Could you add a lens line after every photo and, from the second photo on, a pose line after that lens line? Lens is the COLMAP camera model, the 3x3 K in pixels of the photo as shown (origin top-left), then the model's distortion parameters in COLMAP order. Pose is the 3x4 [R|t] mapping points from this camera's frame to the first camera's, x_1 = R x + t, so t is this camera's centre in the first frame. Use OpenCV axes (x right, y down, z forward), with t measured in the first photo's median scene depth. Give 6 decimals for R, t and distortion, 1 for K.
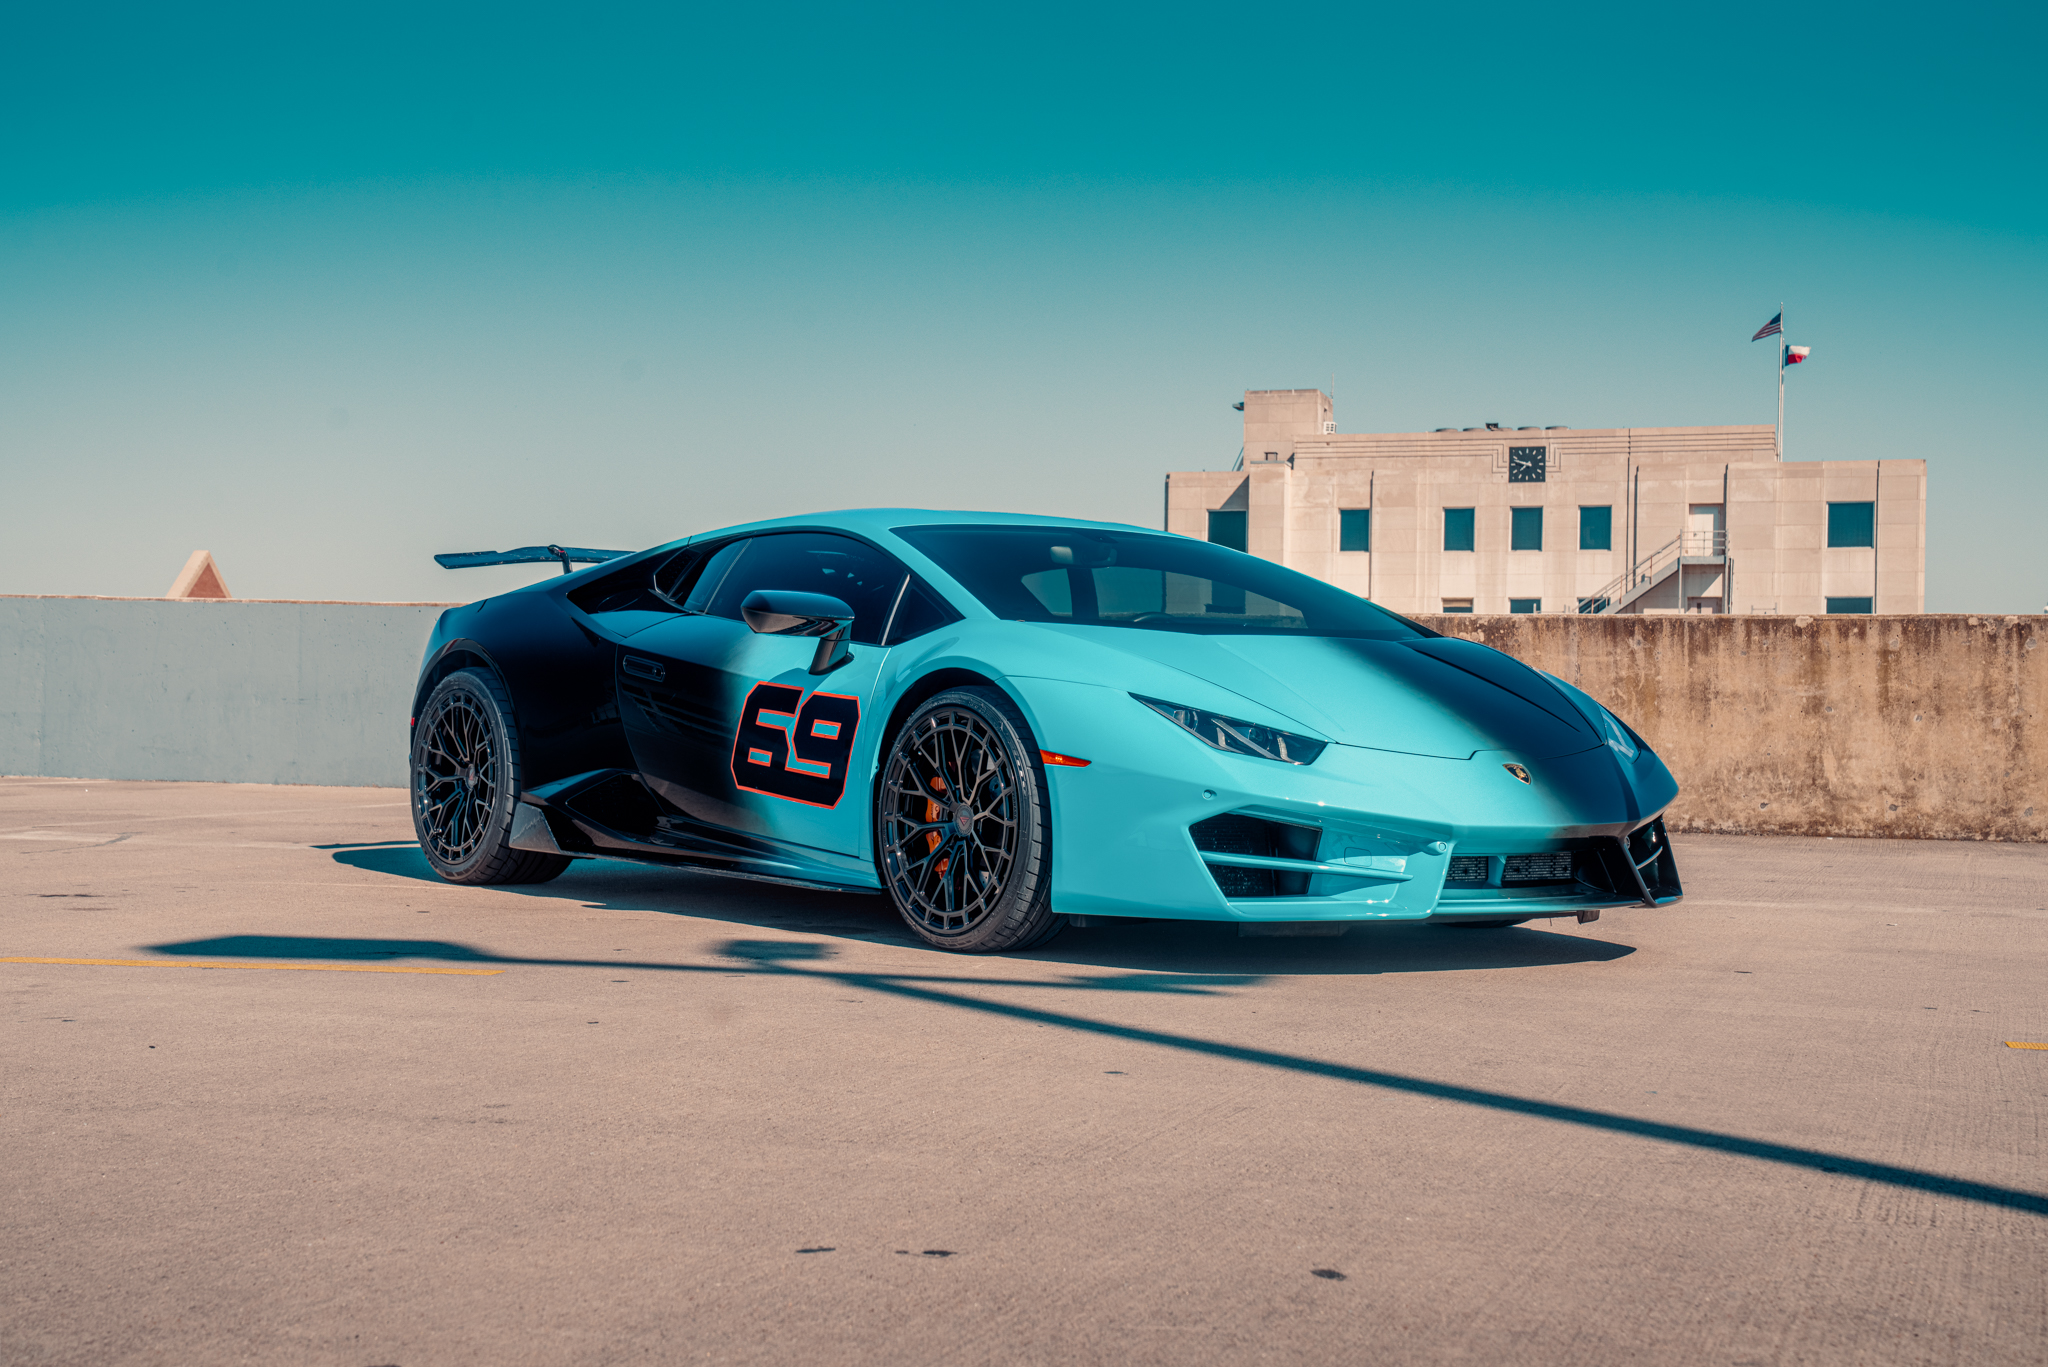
lens RADIAL K [[2955.1, 0, 1024.0], [0, 2955.1, 683.5], [0, 0, 1]] dist [-0.005405, -0.004910]
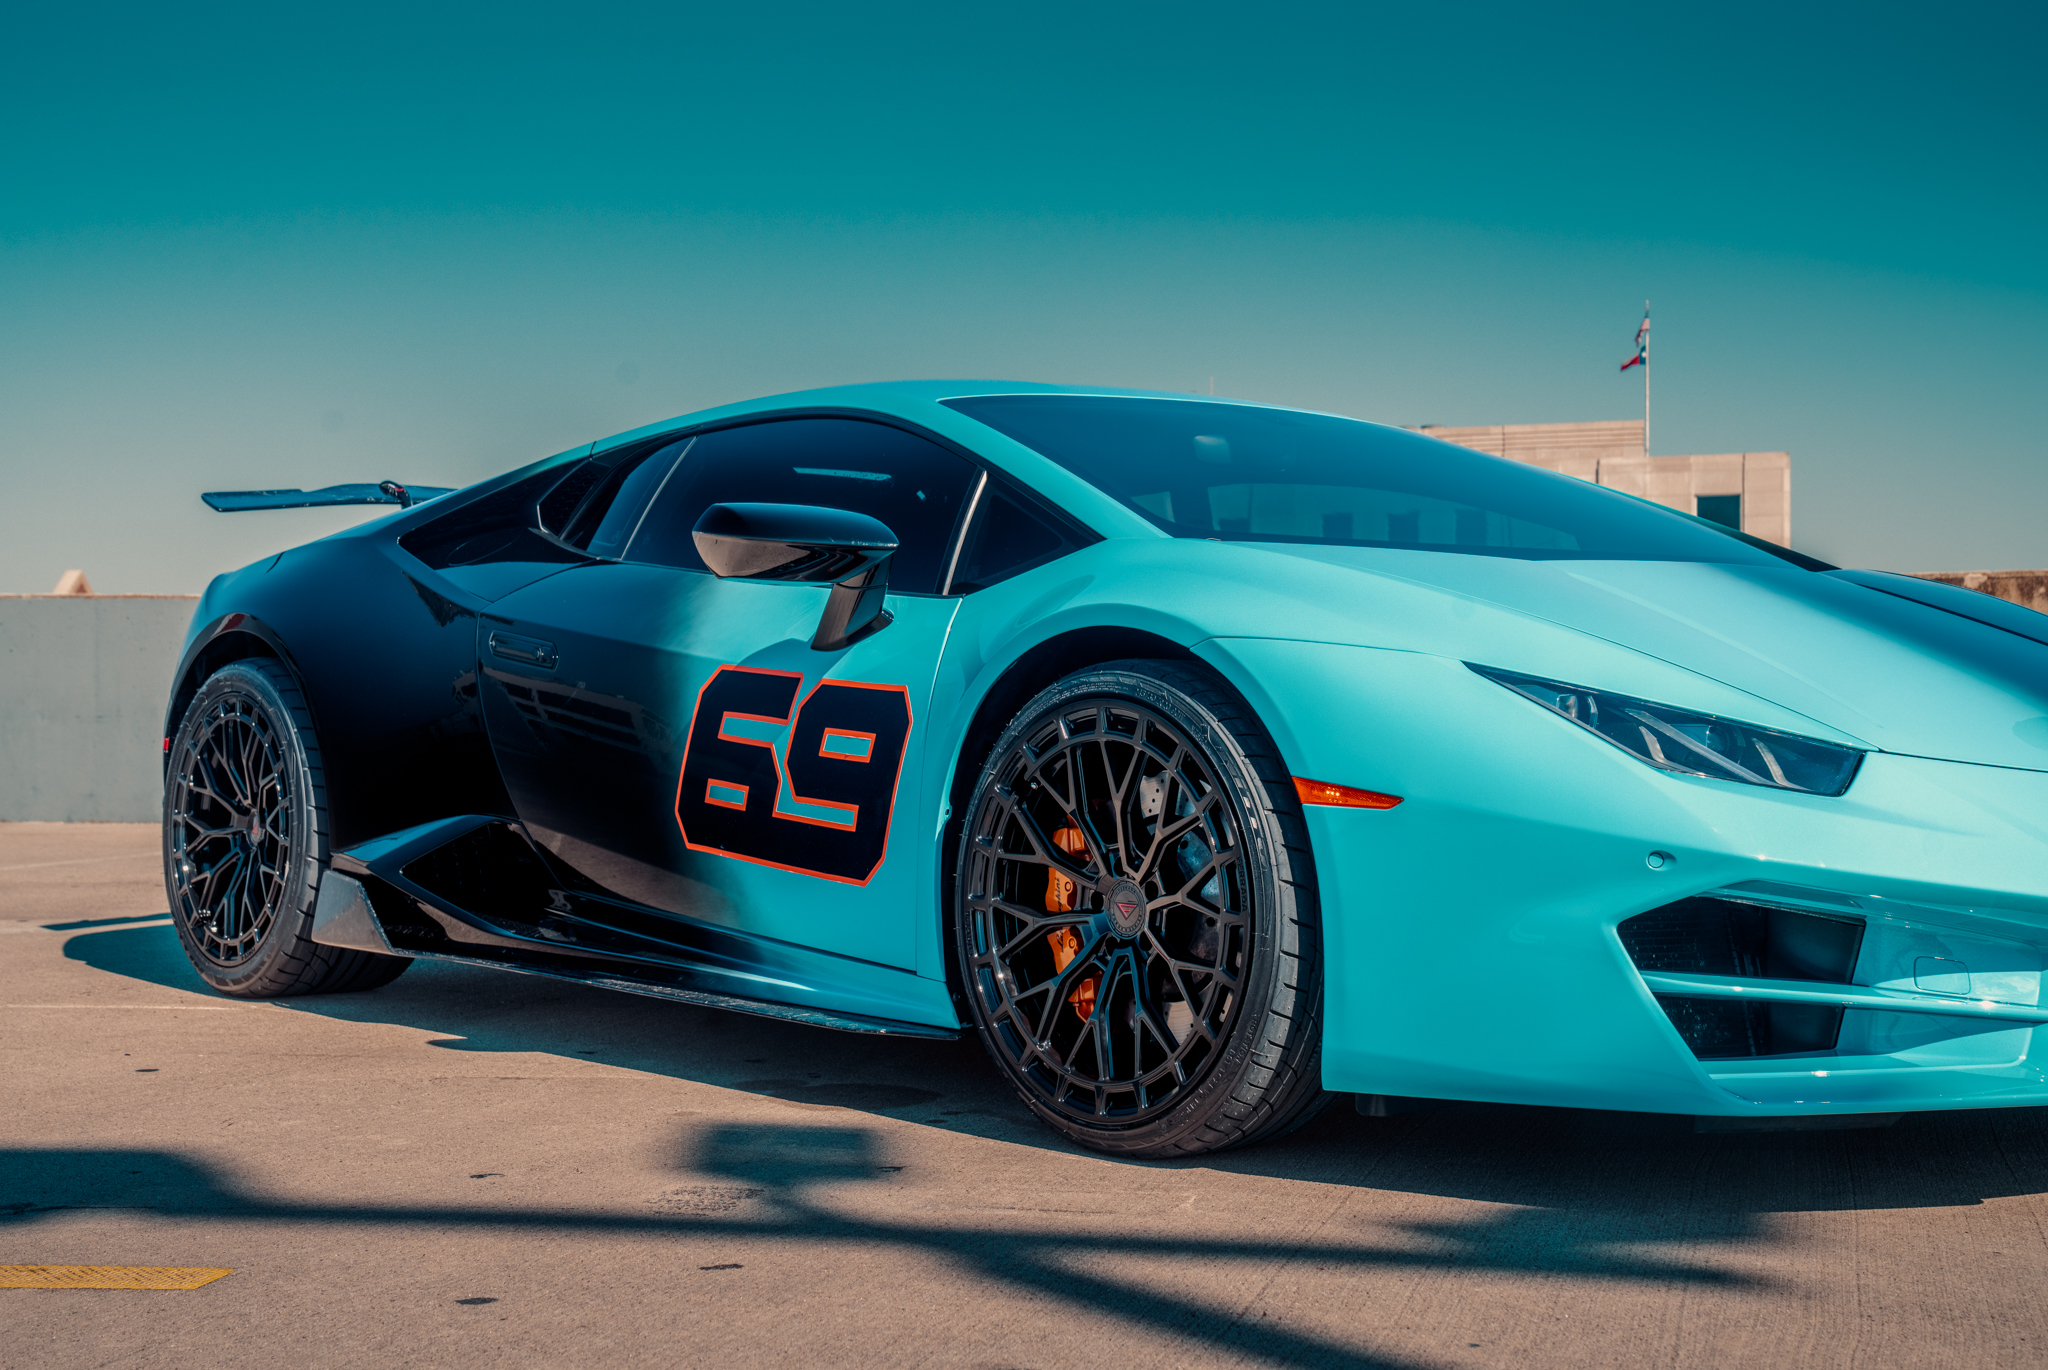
lens RADIAL K [[2601.7, 0, 1024.0], [0, 2601.7, 685.0], [0, 0, 1]] dist [0.060053, 0.025906]
pose [[0.998130, -0.020228, 0.057681, -0.060266], [0.020378, 0.999790, -0.002009, 0.005599], [-0.057629, 0.003181, 0.998333, 0.486317]]
